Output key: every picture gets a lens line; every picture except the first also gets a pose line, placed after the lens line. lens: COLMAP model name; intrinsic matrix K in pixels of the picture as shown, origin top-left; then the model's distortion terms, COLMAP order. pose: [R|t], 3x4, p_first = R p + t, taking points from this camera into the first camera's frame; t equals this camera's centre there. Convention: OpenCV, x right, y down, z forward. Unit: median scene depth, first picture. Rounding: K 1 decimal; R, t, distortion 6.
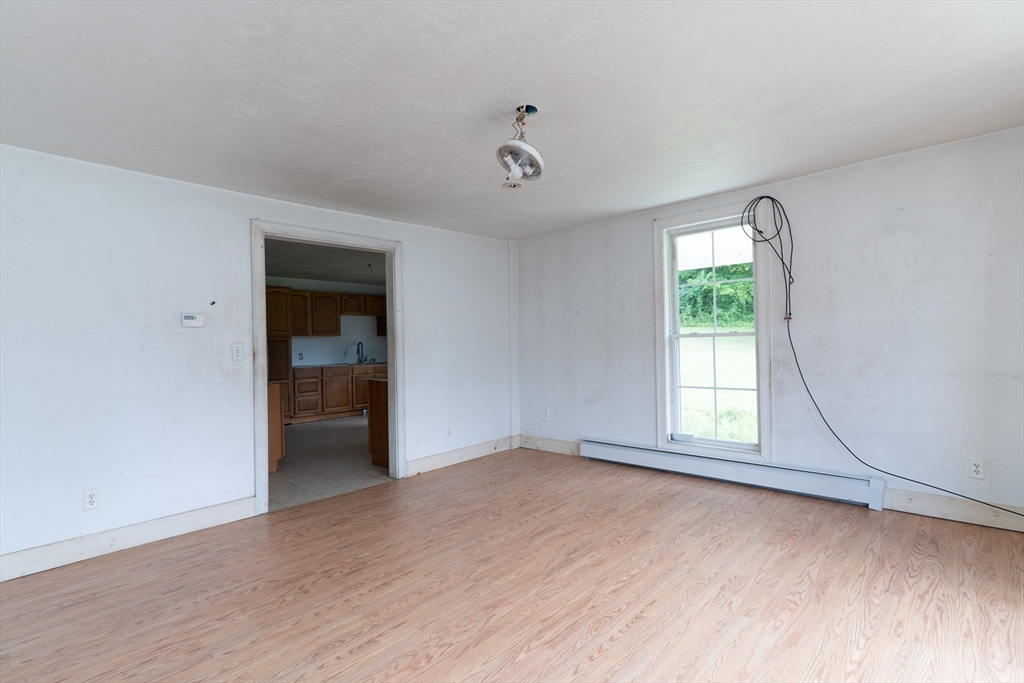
lens RADIAL K [[495.7, 0, 512.5], [0, 495.7, 339.2], [0, 0, 1]] dist [-0.000885, -0.000652]
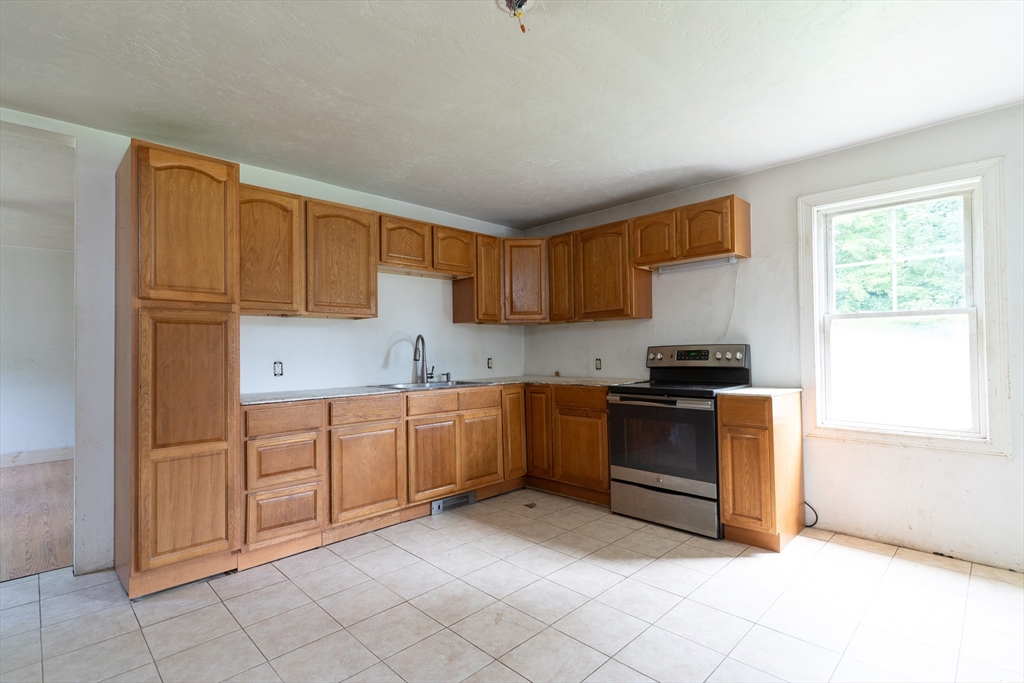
lens RADIAL K [[490.4, 0, 507.6], [0, 490.4, 343.9], [0, 0, 1]] dist [0.000137, 0.000253]
pose [[0.998932, 0.005995, -0.045814, -0.250394], [-0.006199, 0.999972, -0.004295, 0.017493], [0.045787, 0.004574, 0.998941, 0.680762]]
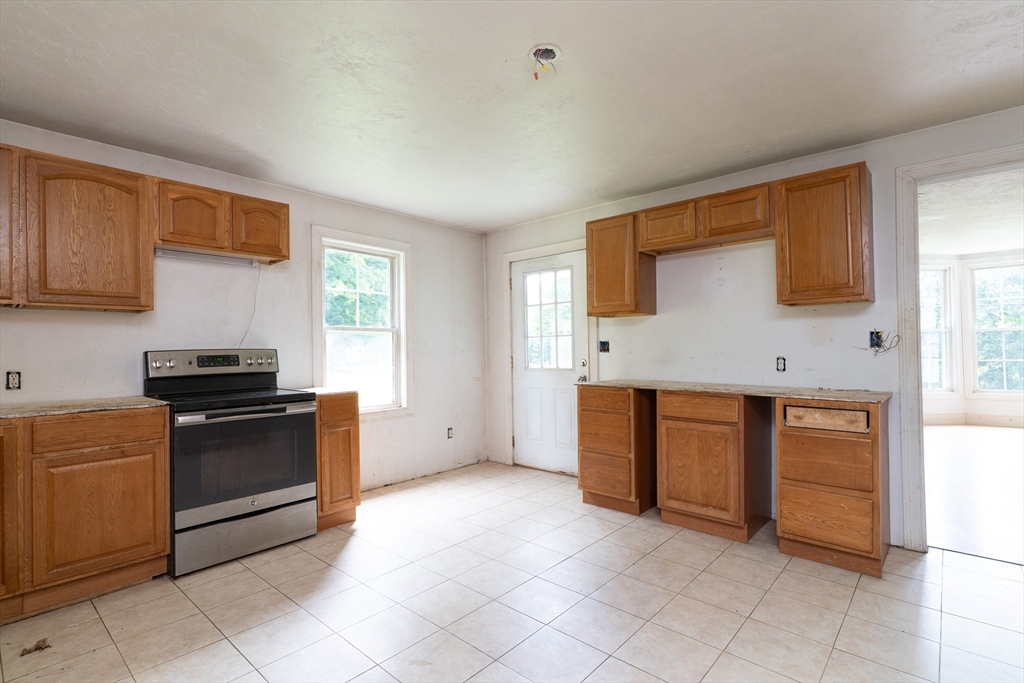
lens RADIAL K [[486.0, 0, 511.6], [0, 486.0, 345.3], [0, 0, 1]] dist [-0.002293, -0.000445]
pose [[-0.018064, 0.030268, 0.999379, -0.503698], [0.004407, 0.999534, -0.030193, 0.025298], [-0.999827, 0.003859, -0.018189, 0.914704]]
